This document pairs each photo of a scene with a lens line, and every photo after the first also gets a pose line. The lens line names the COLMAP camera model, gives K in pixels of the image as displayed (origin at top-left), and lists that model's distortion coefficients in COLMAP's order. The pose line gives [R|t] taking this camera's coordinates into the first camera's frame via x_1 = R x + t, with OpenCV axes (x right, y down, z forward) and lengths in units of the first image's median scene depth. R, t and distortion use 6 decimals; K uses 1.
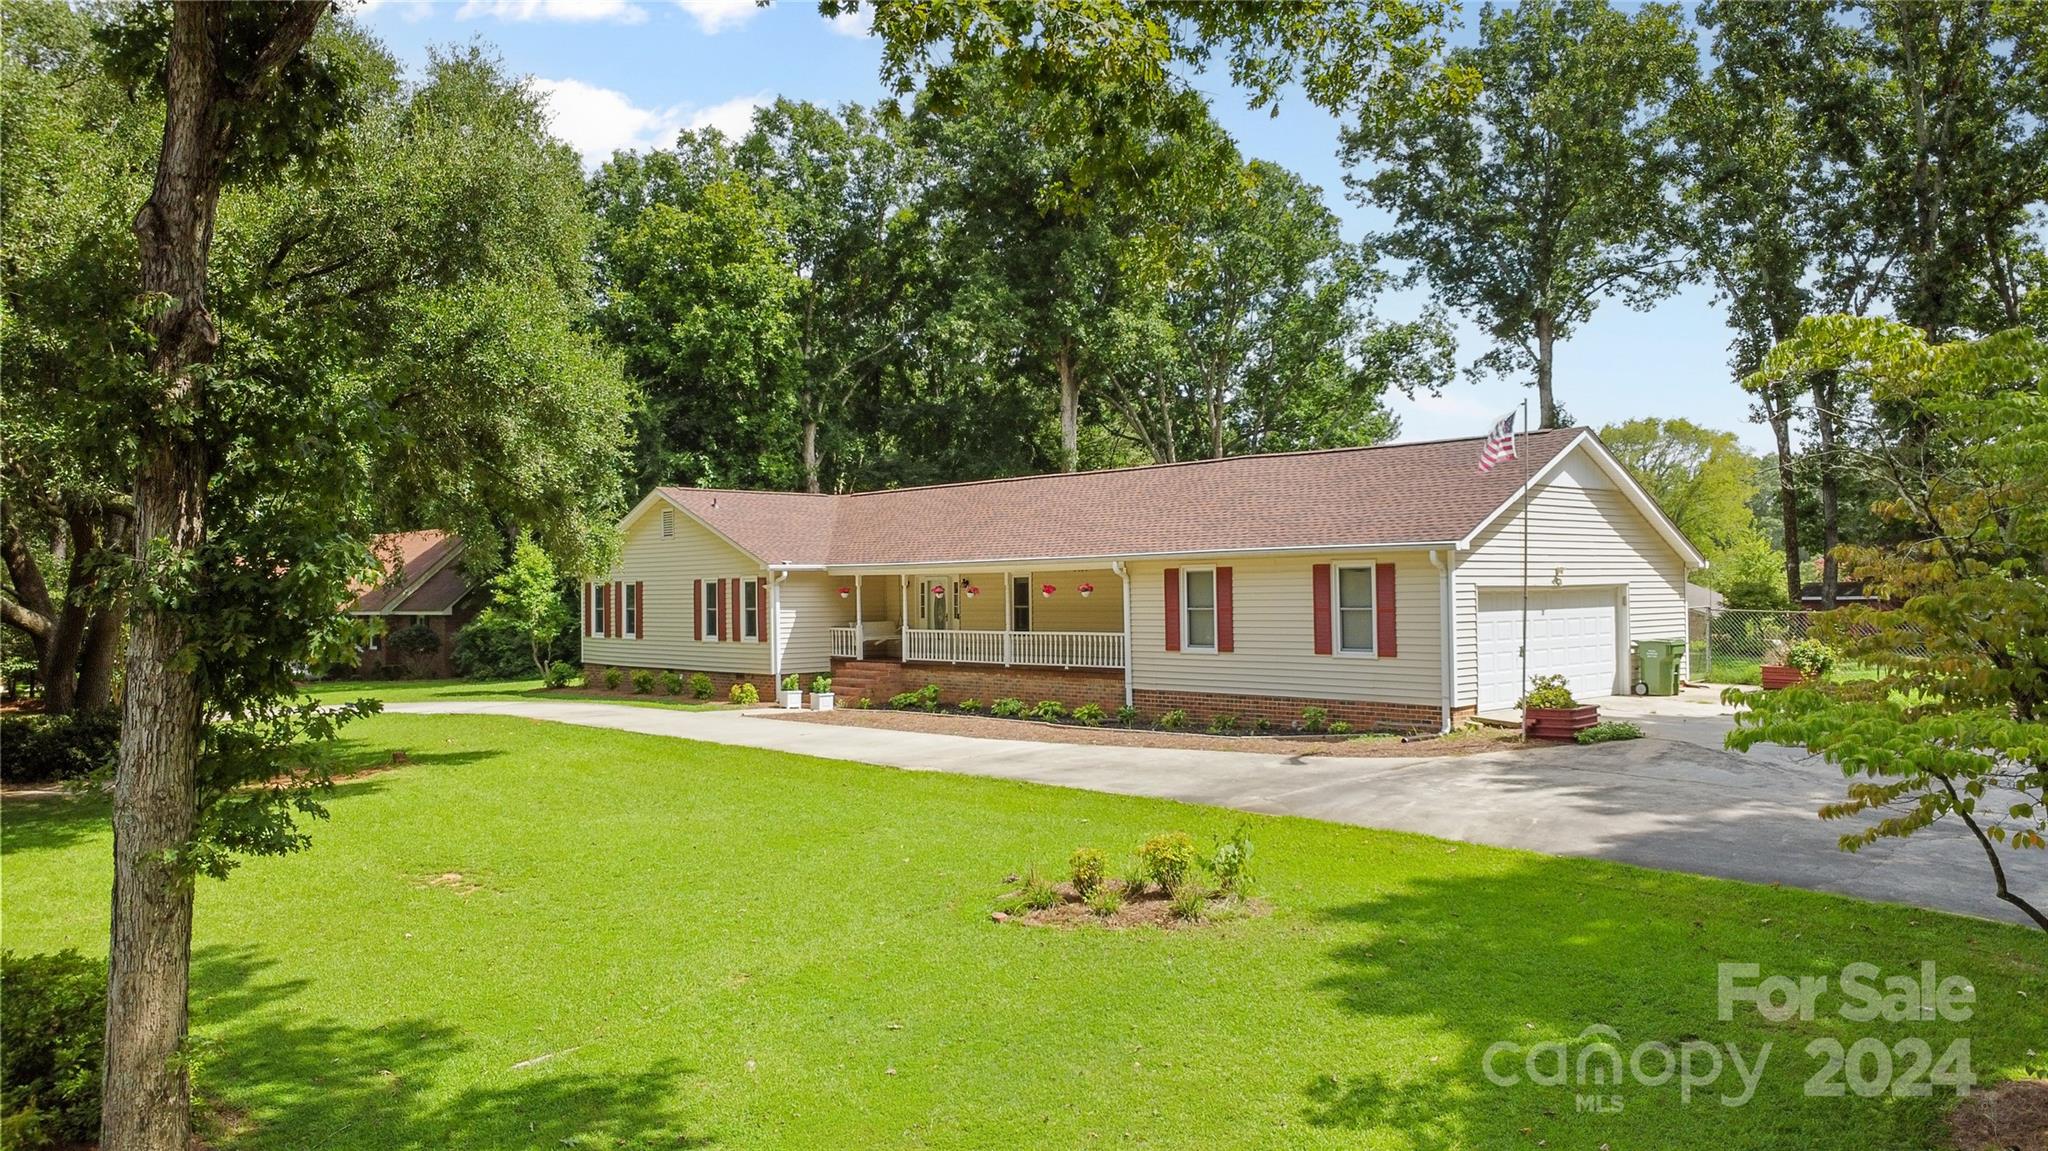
lens RADIAL K [[1499.5, 0, 1018.5], [0, 1499.5, 567.1], [0, 0, 1]] dist [0.004527, -0.037751]
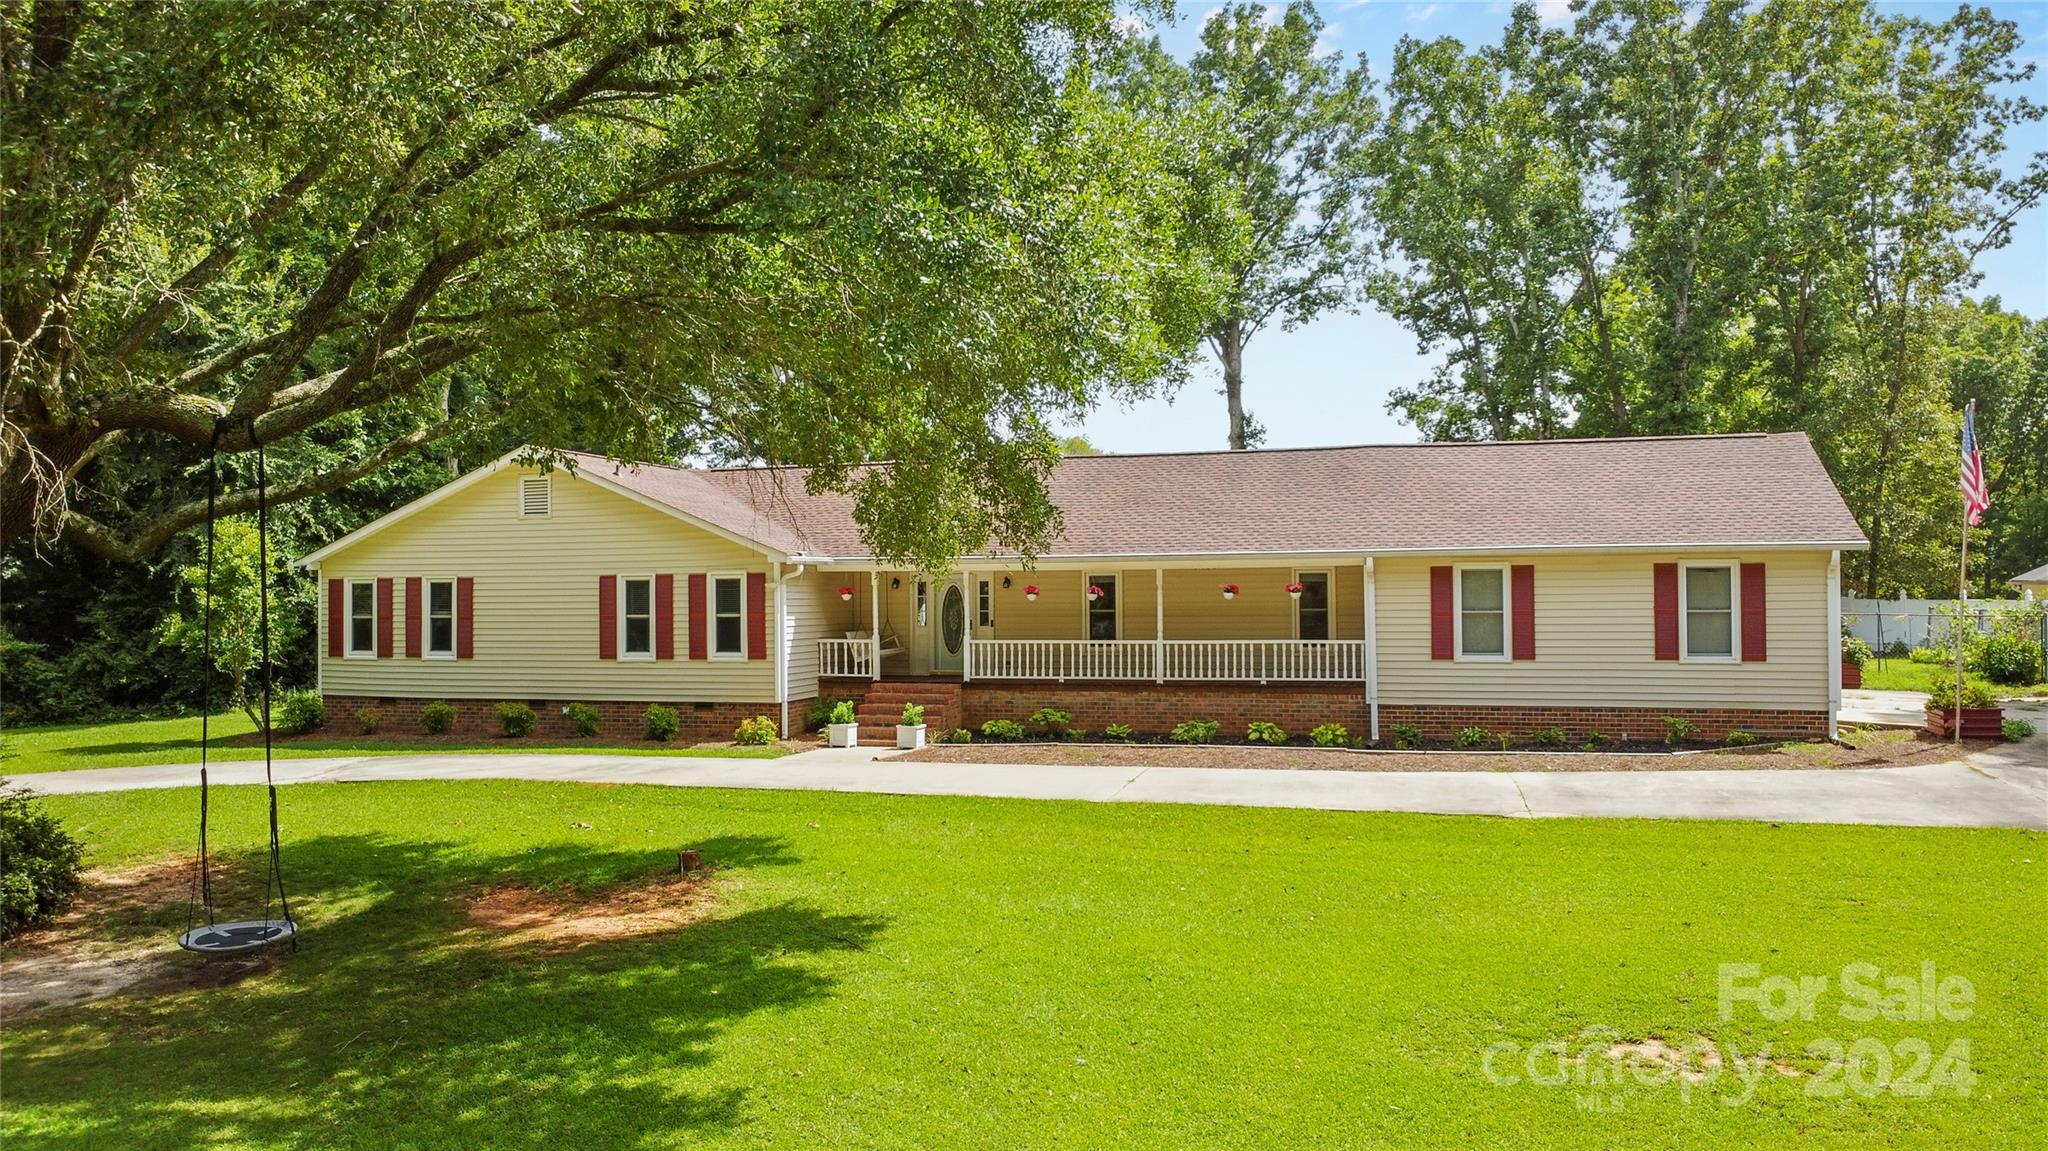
lens RADIAL K [[1499.5, 0, 1018.5], [0, 1499.5, 567.1], [0, 0, 1]] dist [0.004527, -0.037751]
pose [[0.853765, 0.012281, 0.520514, -0.482780], [-0.010386, 0.999925, -0.006557, 0.008118], [-0.520555, 0.000192, 0.853828, 0.318453]]
